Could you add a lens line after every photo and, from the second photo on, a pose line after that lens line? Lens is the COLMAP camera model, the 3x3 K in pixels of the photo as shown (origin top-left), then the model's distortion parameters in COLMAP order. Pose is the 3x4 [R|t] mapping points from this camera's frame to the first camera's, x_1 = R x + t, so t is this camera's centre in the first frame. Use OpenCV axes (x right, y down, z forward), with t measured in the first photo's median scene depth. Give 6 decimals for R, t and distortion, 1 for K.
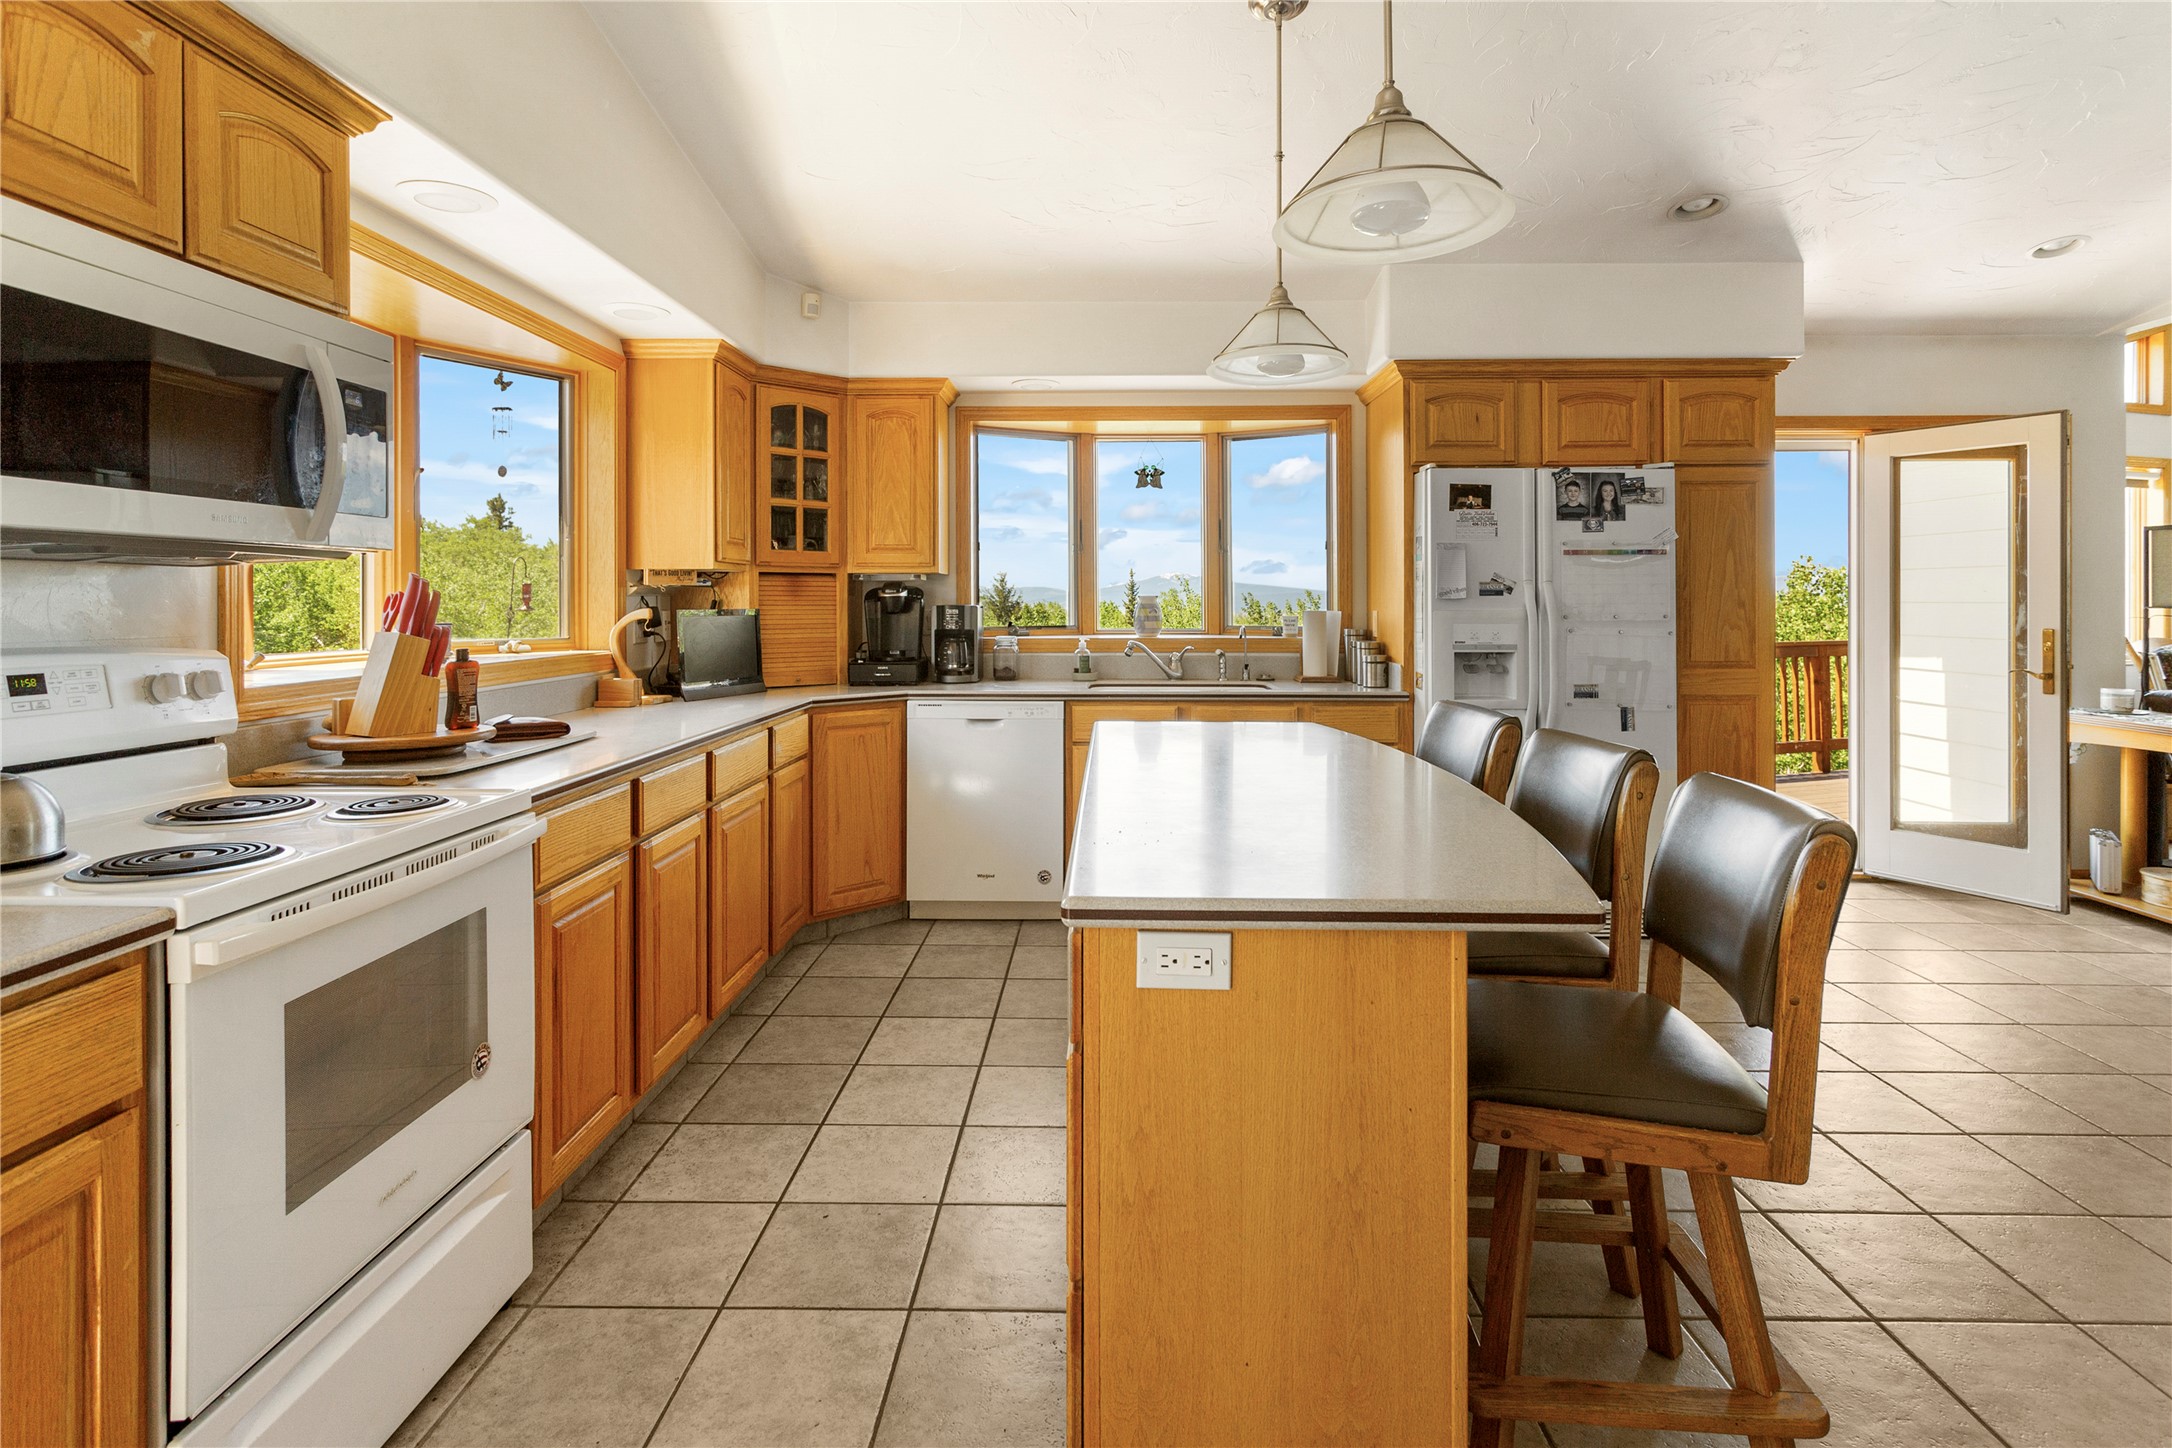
lens RADIAL K [[1097.3, 0, 1092.6], [0, 1097.3, 590.5], [0, 0, 1]] dist [0.001235, 0.000876]
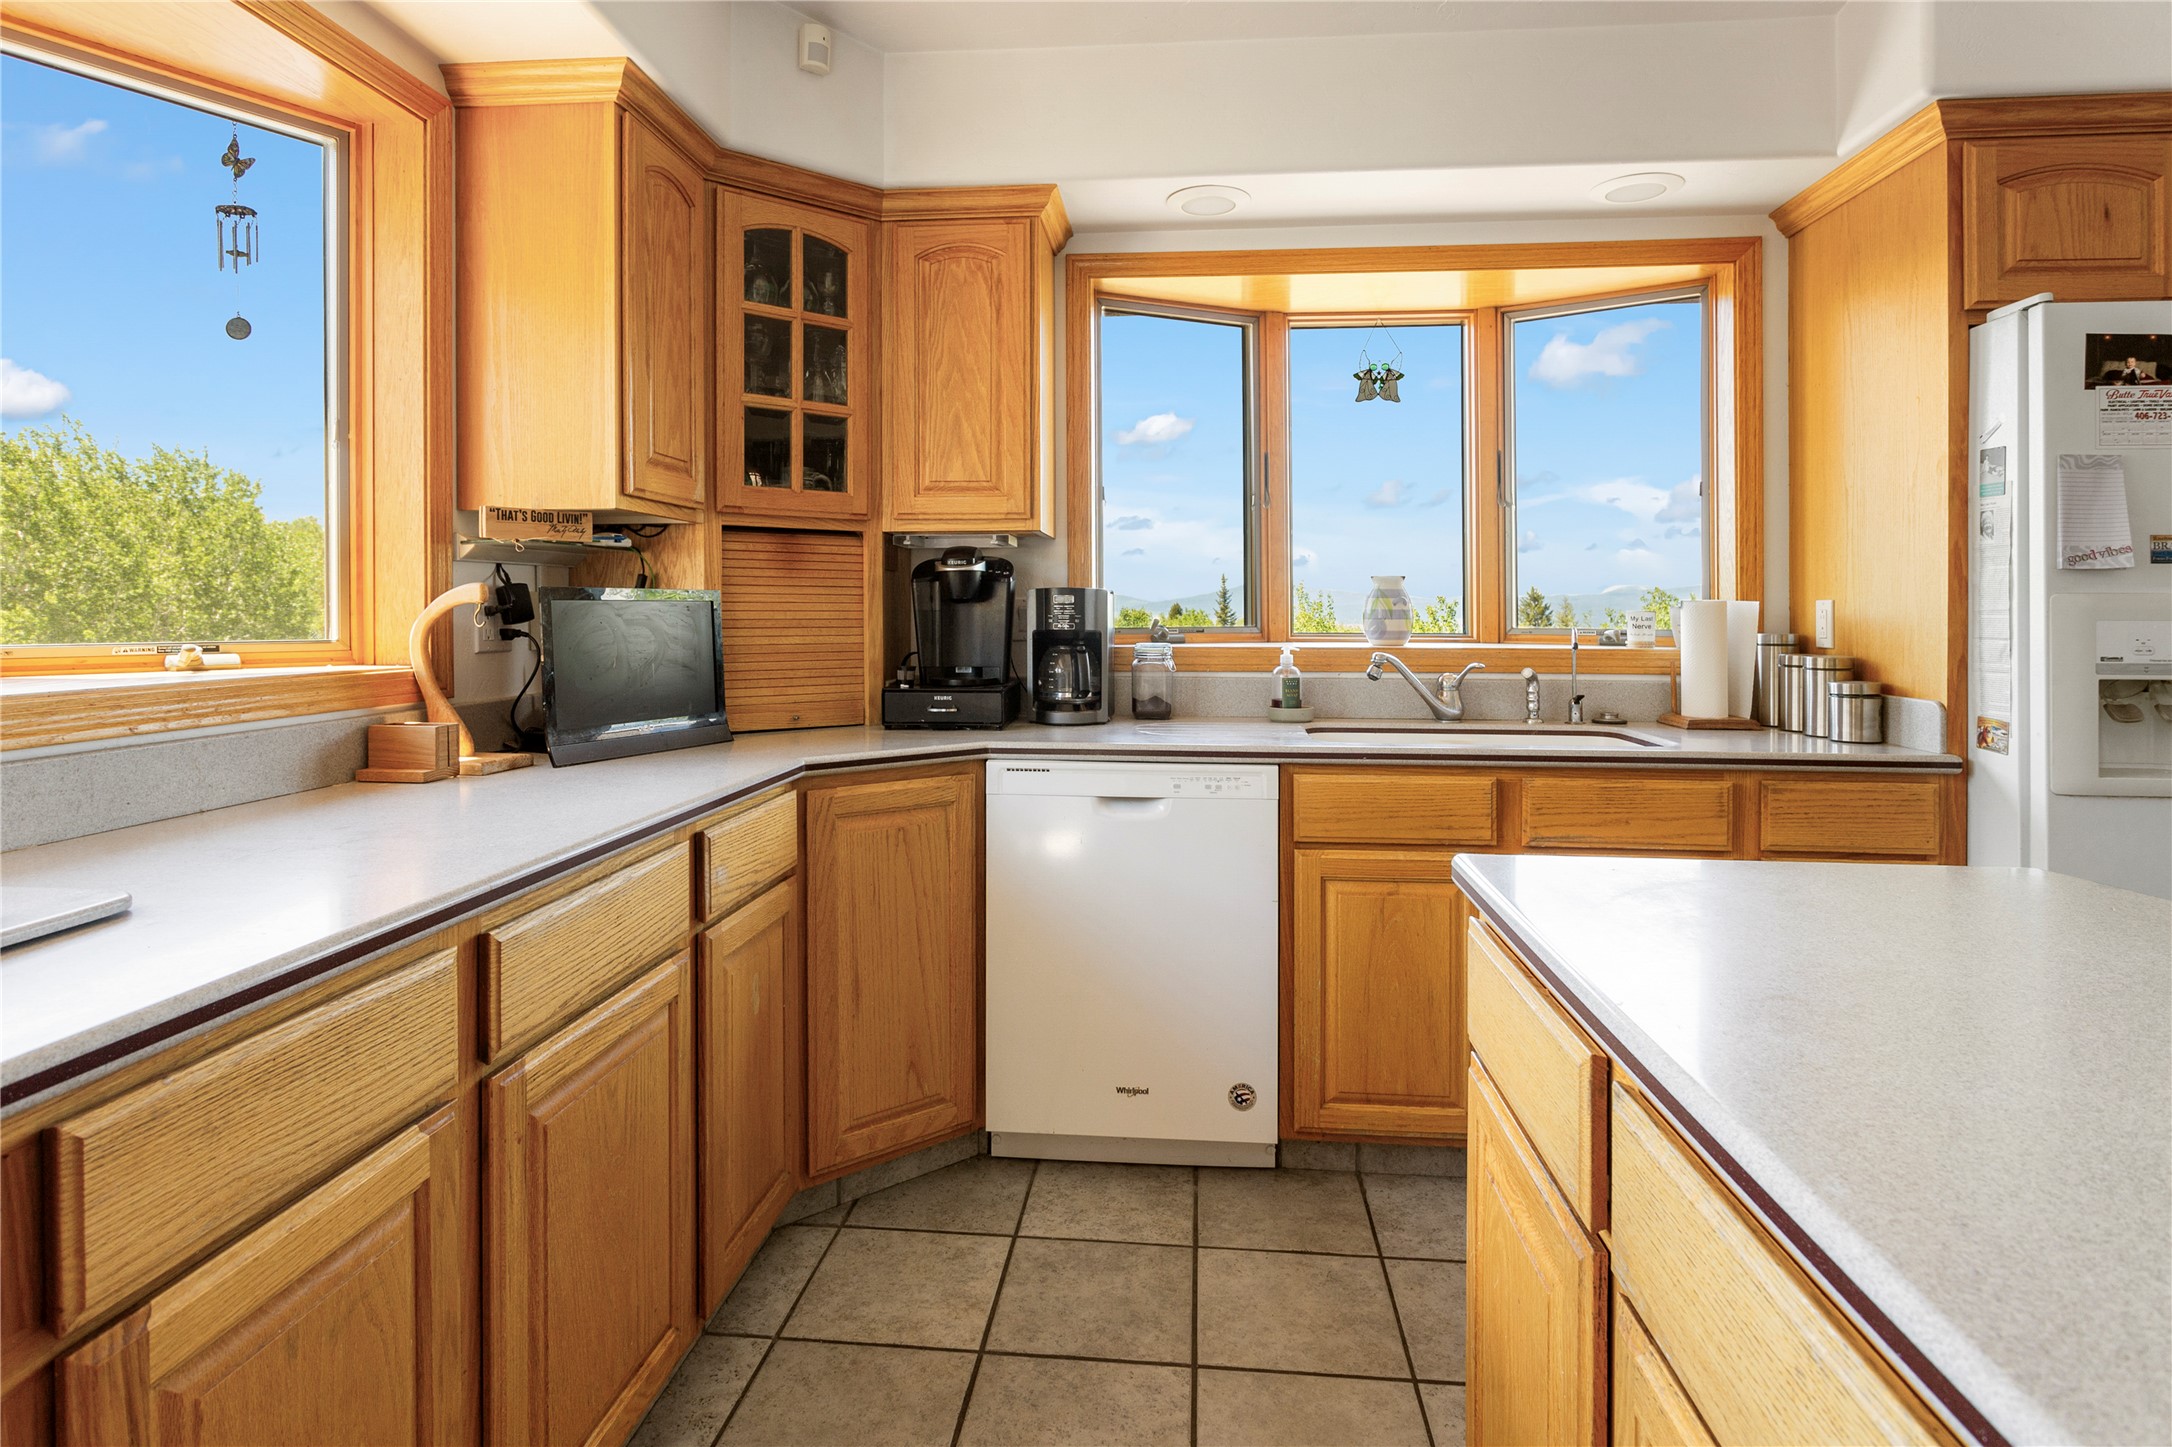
lens RADIAL K [[1166.9, 0, 1075.4], [0, 1166.9, 608.6], [0, 0, 1]] dist [-0.000824, -0.000169]
pose [[0.996449, 0.001883, -0.084176, -0.073477], [-0.001193, 0.999965, 0.008242, 0.019729], [0.084188, -0.008112, 0.996417, 0.411973]]
